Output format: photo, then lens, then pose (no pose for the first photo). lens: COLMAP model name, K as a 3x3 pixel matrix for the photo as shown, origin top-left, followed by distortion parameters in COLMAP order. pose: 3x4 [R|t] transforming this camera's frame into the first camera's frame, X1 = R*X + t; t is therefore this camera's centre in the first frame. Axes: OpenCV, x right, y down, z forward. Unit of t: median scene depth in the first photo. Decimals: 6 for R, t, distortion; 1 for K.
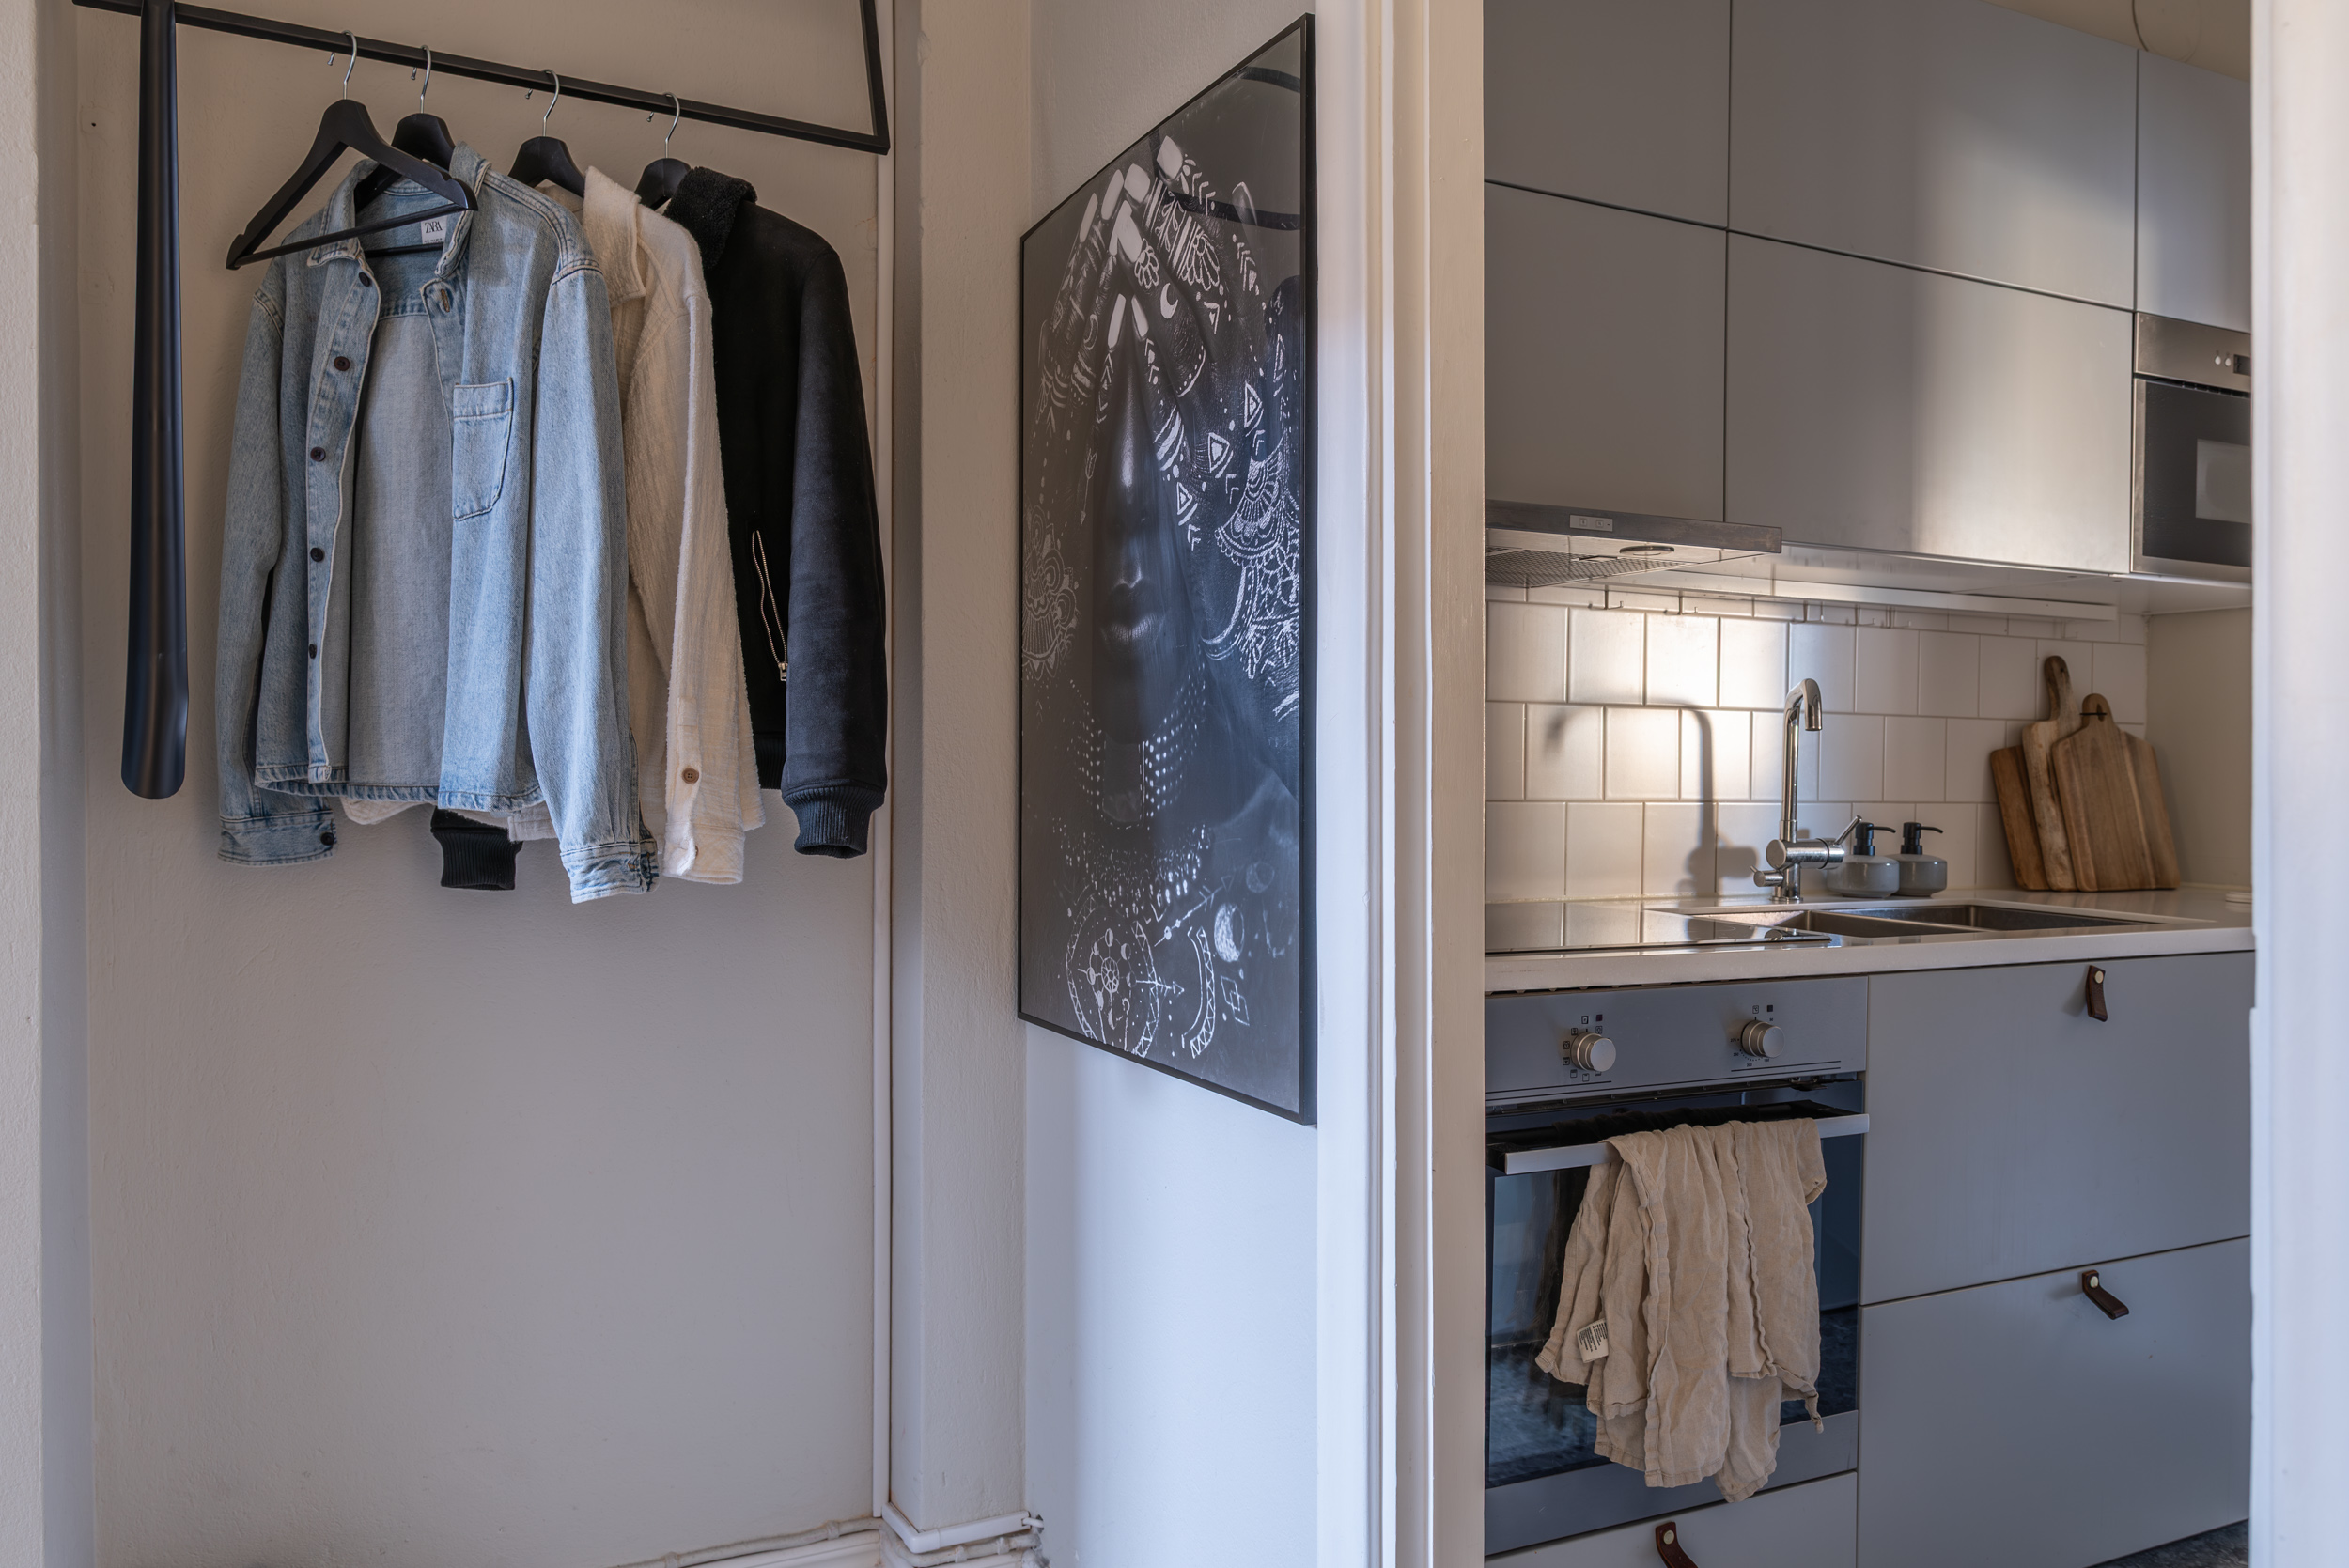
lens RADIAL K [[1612.9, 0, 1175.8], [0, 1612.9, 772.7], [0, 0, 1]] dist [-0.000728, 0.014031]
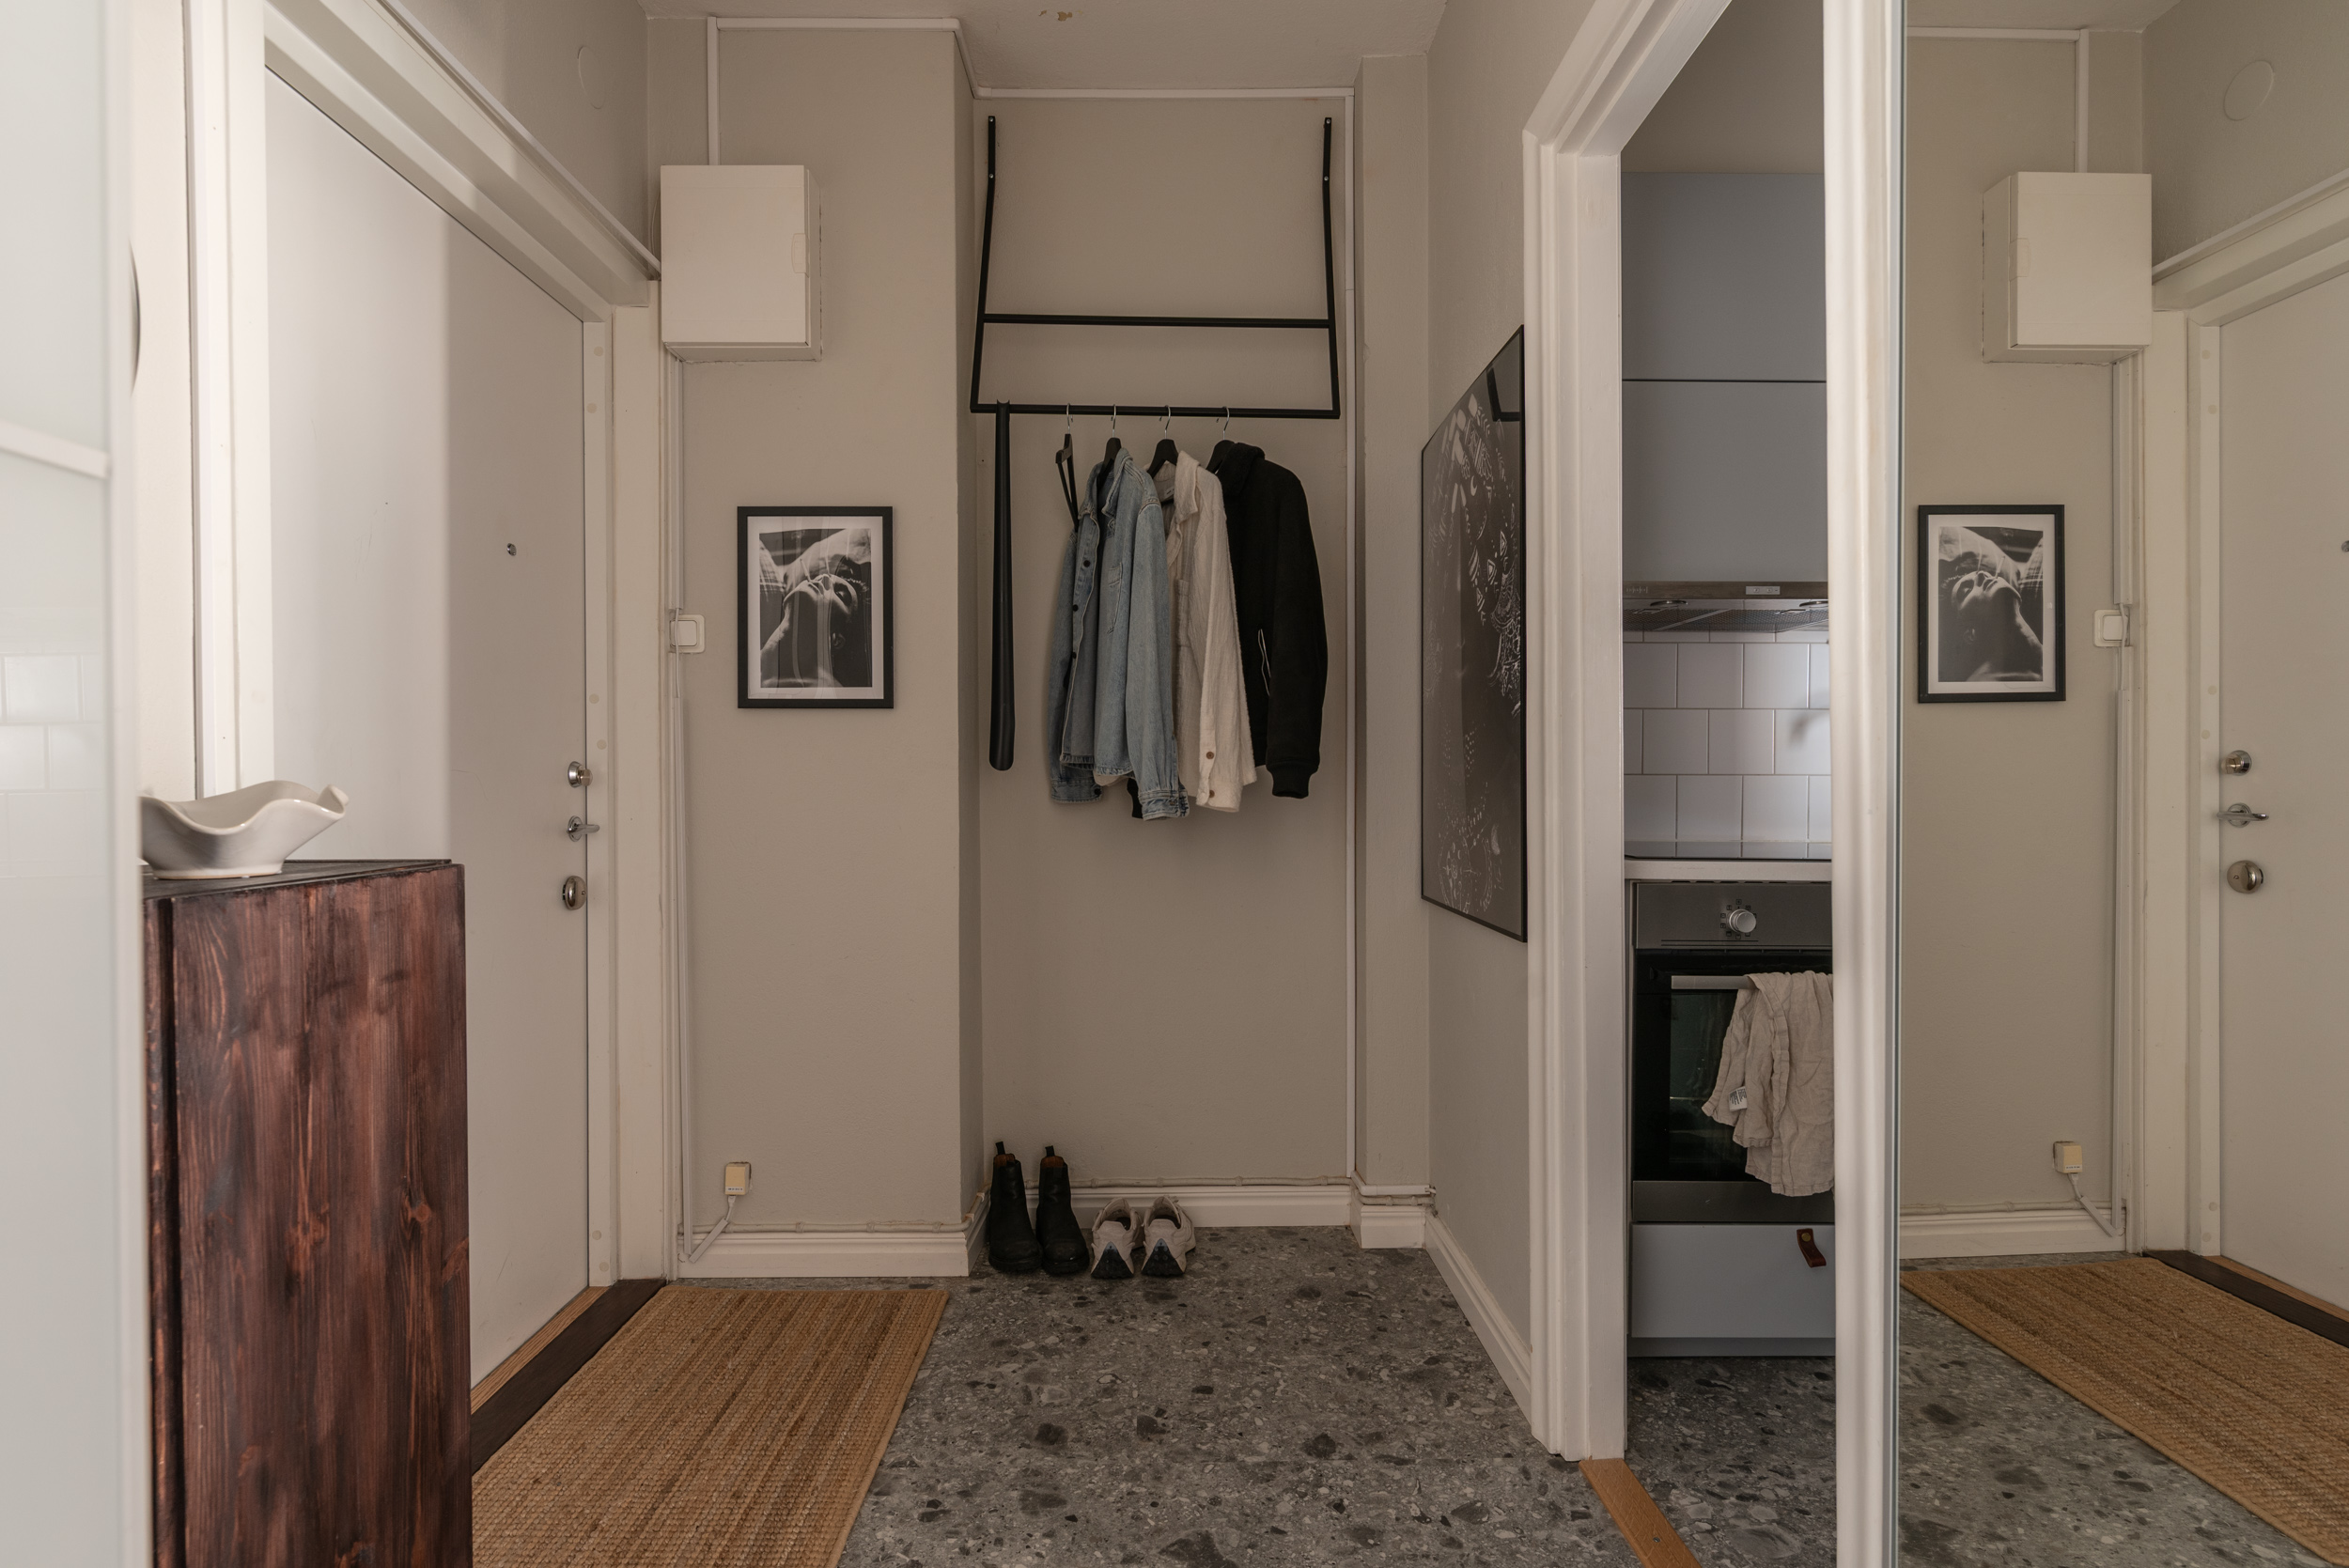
lens RADIAL K [[1152.4, 0, 1187.1], [0, 1152.4, 783.1], [0, 0, 1]] dist [-0.001566, -0.000140]
pose [[0.897116, -0.004891, -0.441767, 0.229782], [0.002629, 0.999980, -0.005732, 0.034626], [0.441787, 0.003981, 0.897111, -0.232575]]
